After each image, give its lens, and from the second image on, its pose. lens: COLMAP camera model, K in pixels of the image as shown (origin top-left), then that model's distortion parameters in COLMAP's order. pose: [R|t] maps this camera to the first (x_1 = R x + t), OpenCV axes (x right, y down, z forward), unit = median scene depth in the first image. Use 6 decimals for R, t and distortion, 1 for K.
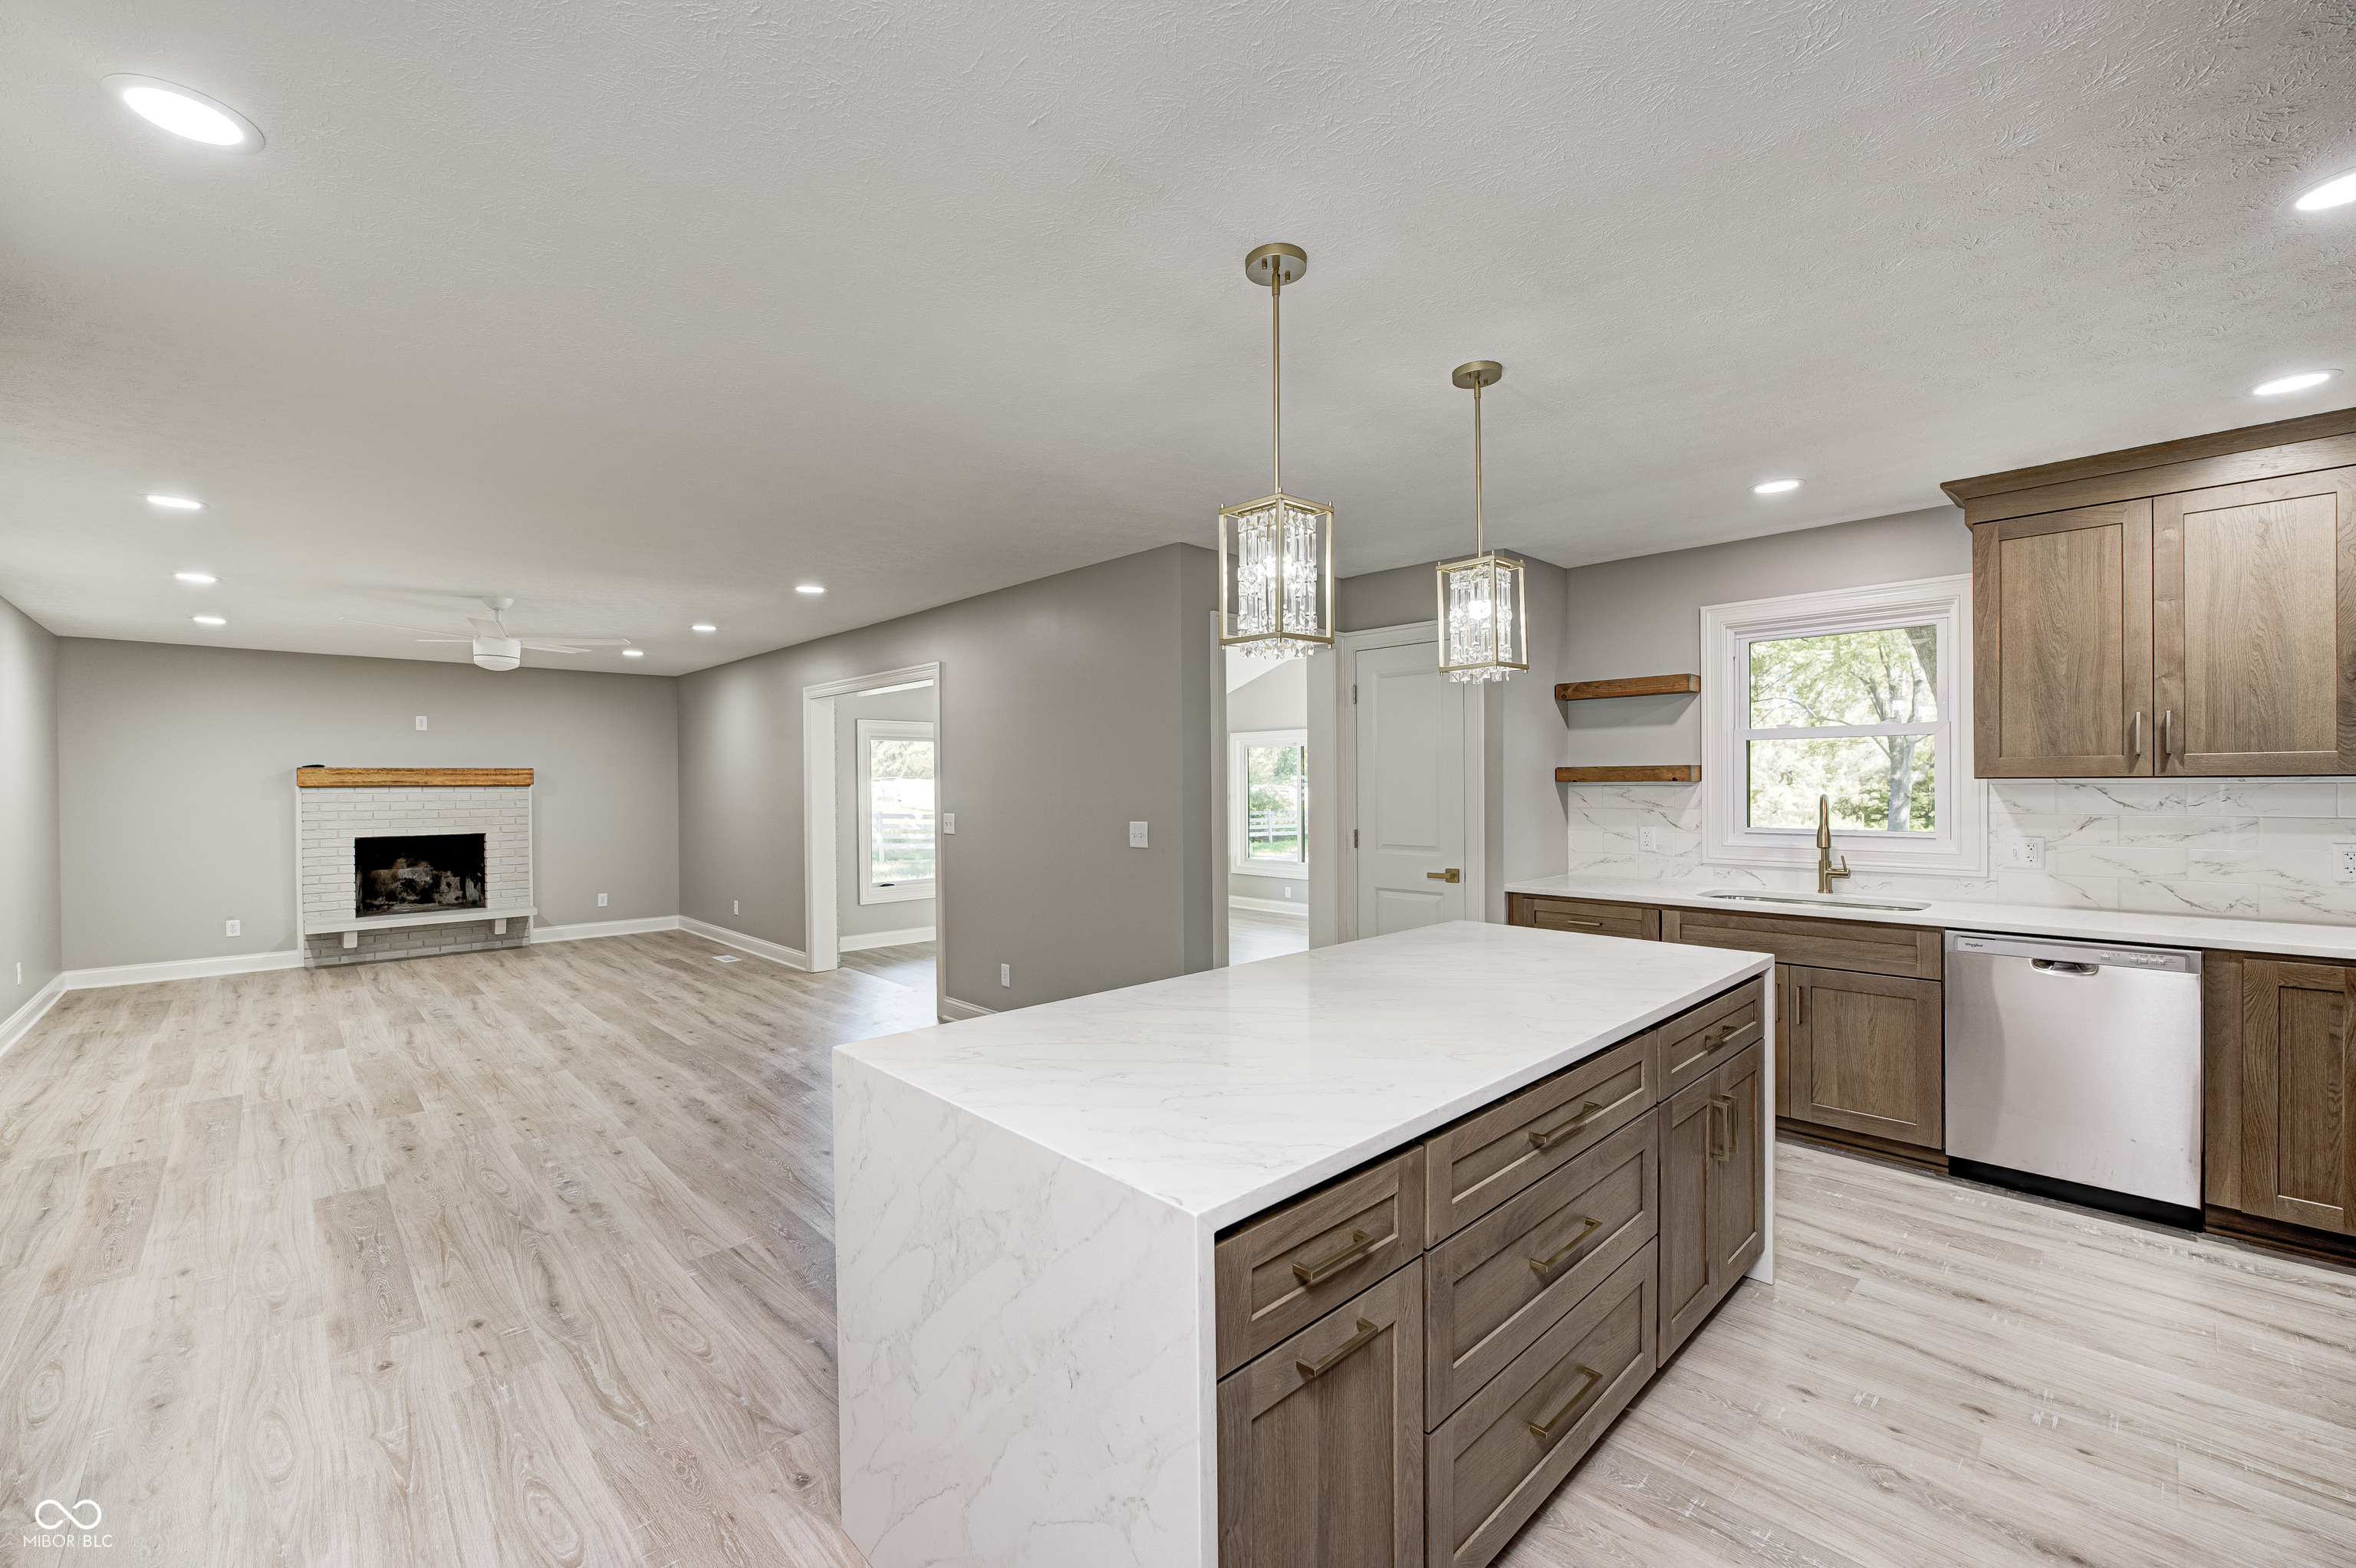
lens RADIAL K [[943.2, 0, 1184.4], [0, 943.2, 788.6], [0, 0, 1]] dist [-0.010765, 0.001328]
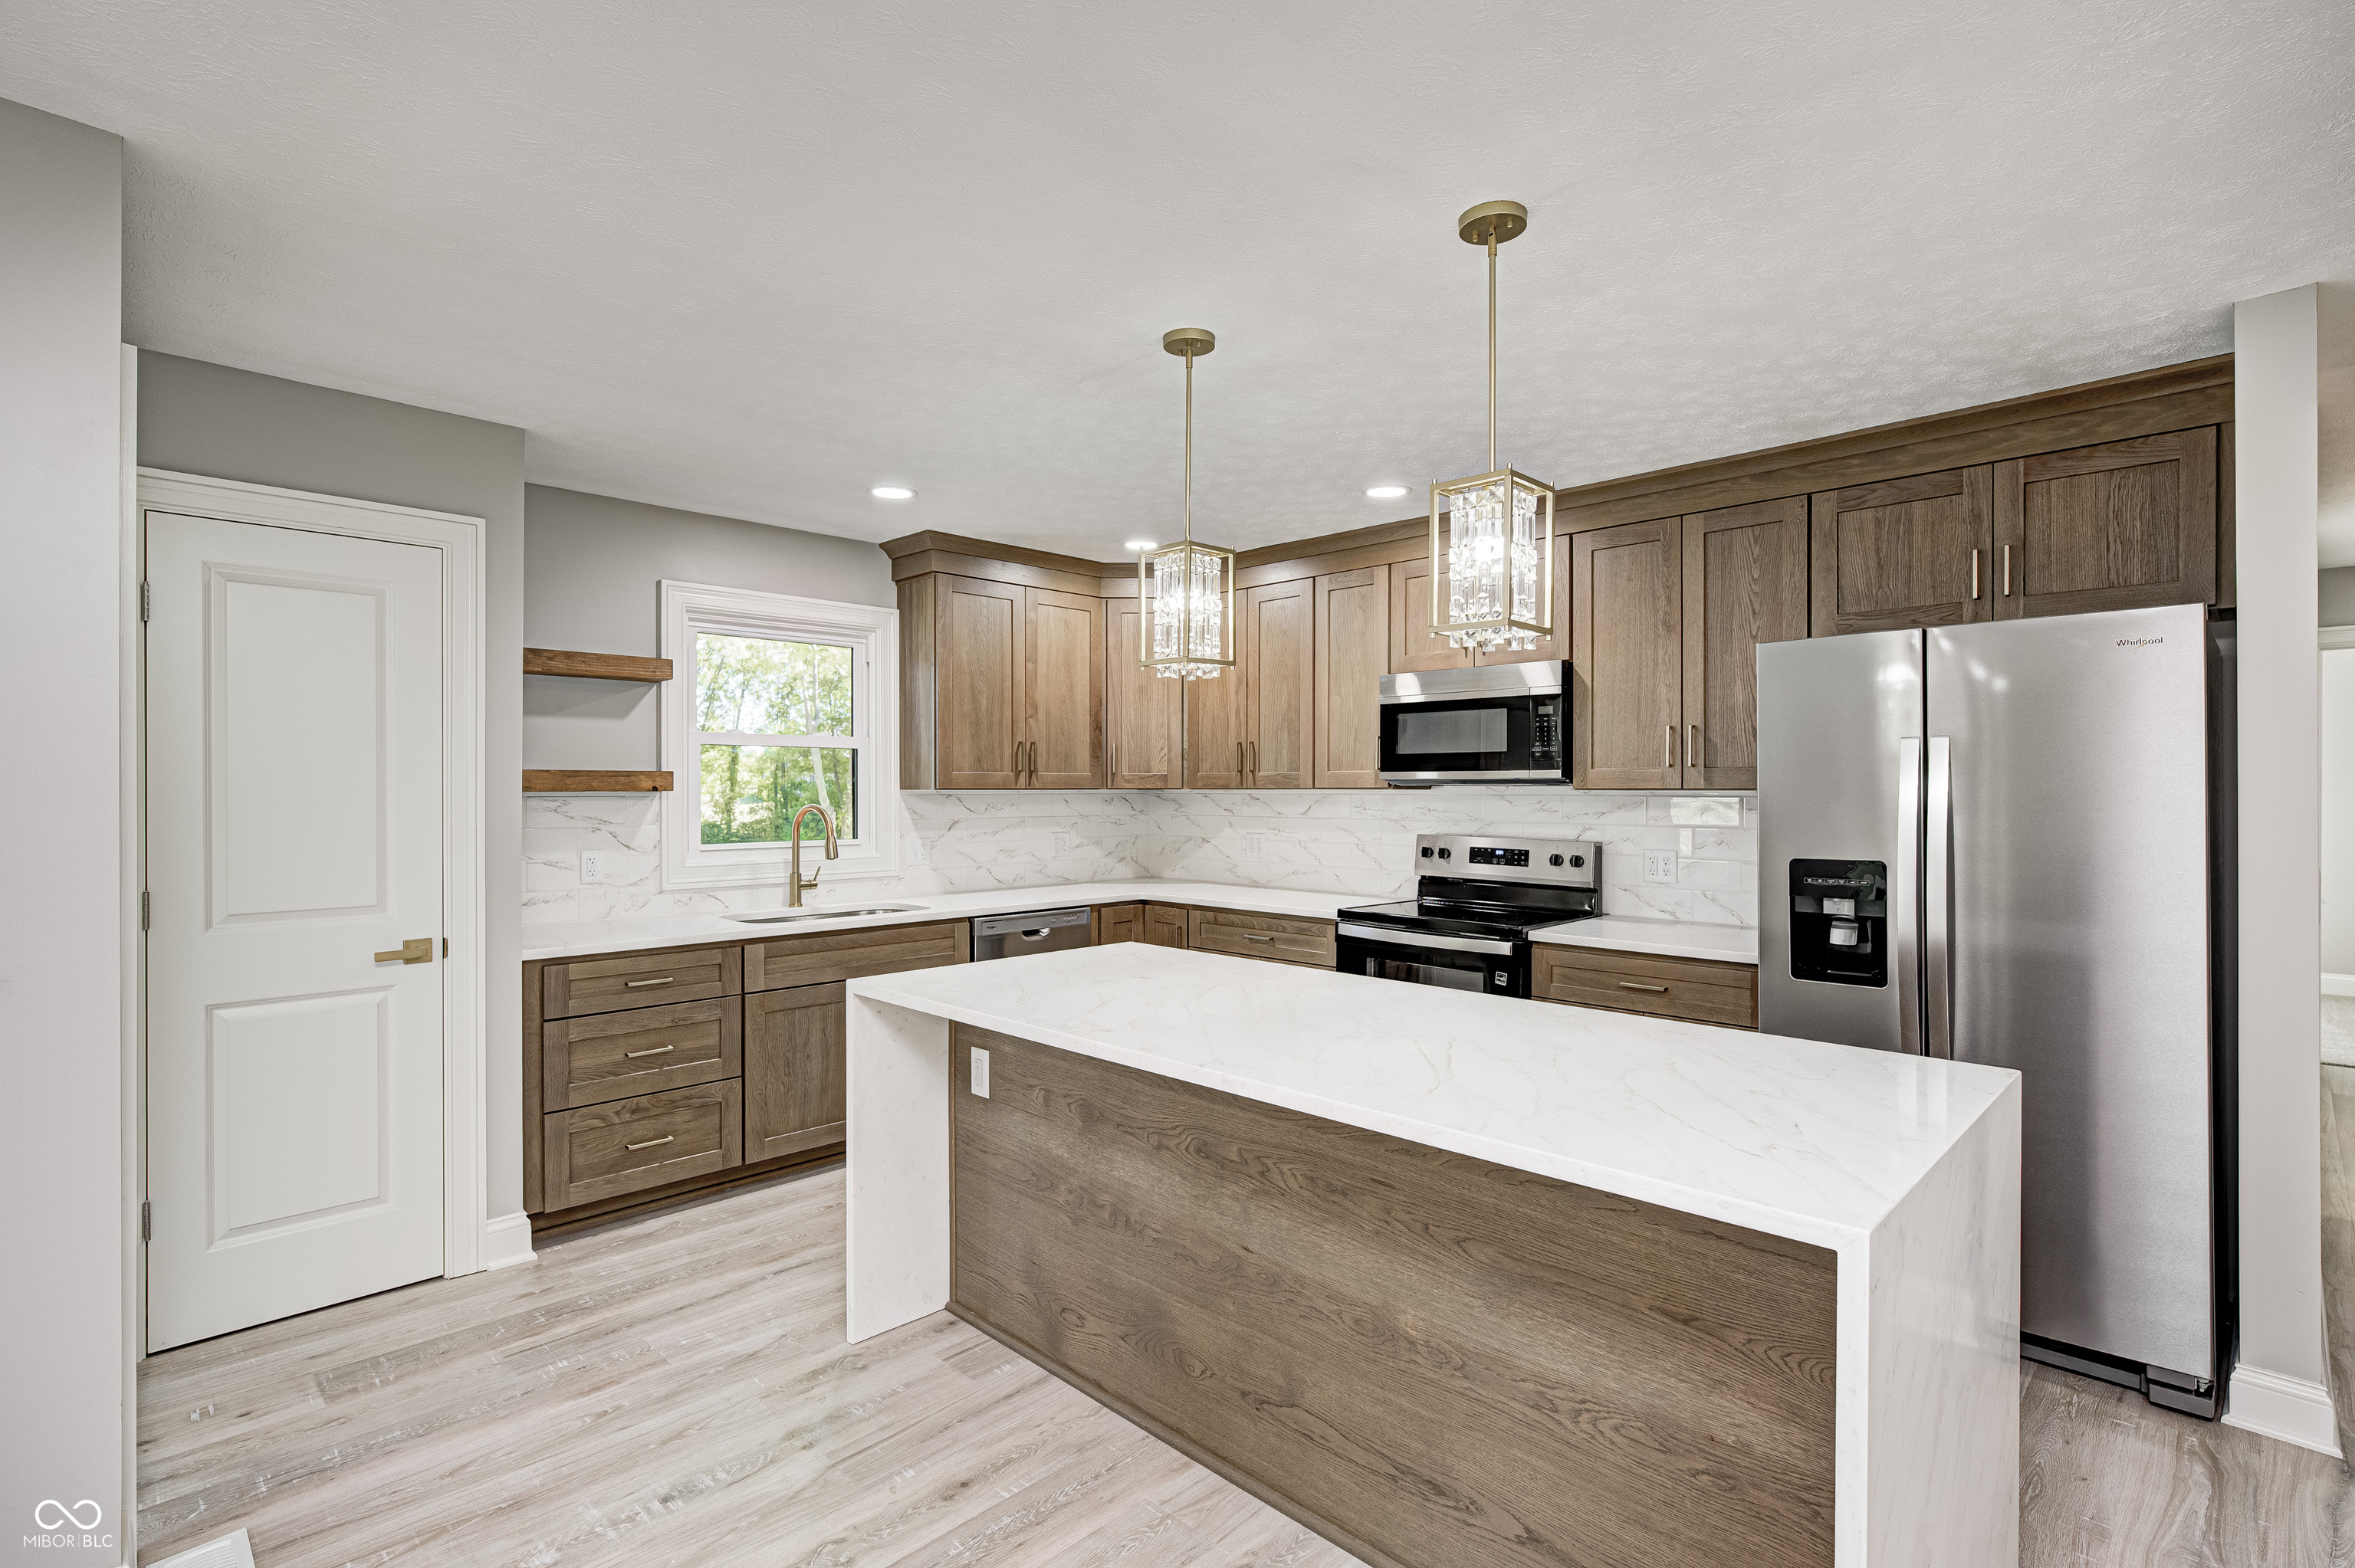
lens RADIAL K [[1108.5, 0, 1155.7], [0, 1108.5, 791.2], [0, 0, 1]] dist [-0.004108, -0.000143]
pose [[-0.004332, 0.005854, 0.999973, -0.411462], [0.008180, 0.999950, -0.005818, 0.001316], [-0.999957, 0.008154, -0.004380, 0.563115]]
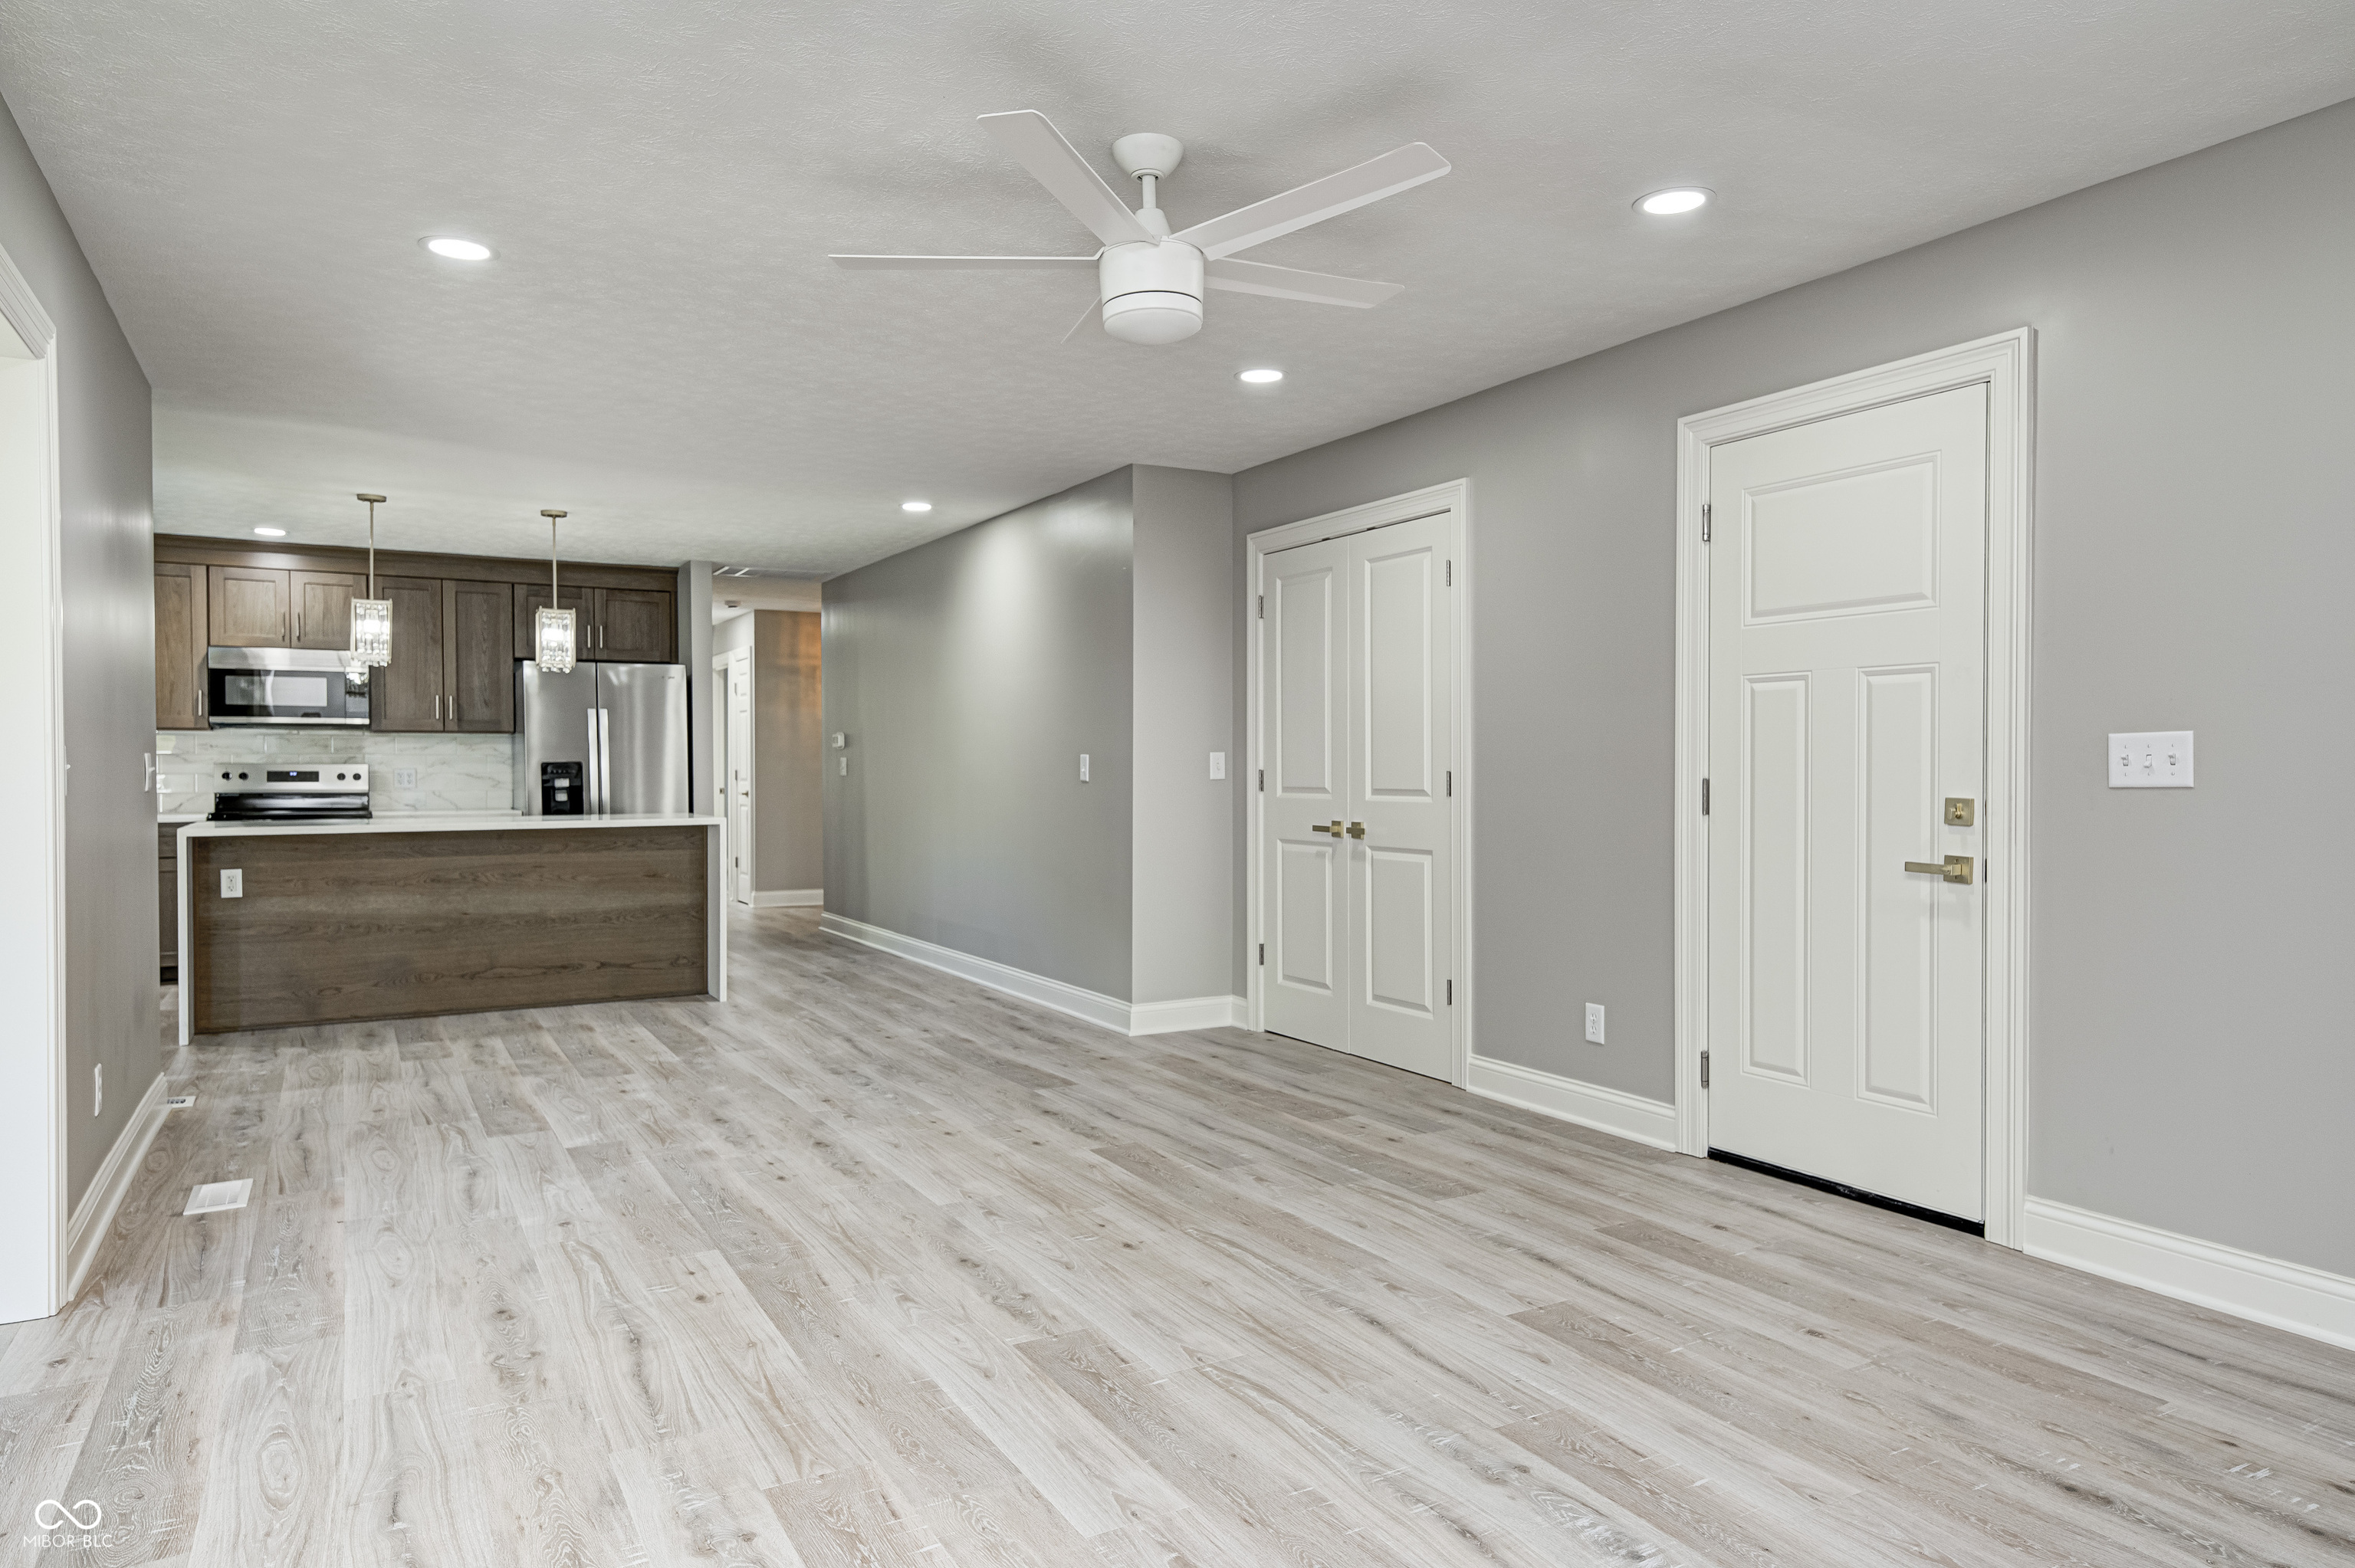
lens RADIAL K [[1489.7, 0, 1209.1], [0, 1489.7, 785.2], [0, 0, 1]] dist [0.020778, 0.000039]
pose [[-0.971012, 0.007892, 0.238900, -1.063253], [0.012164, 0.999791, 0.016415, 0.050016], [-0.238721, 0.018845, -0.970905, 1.872609]]
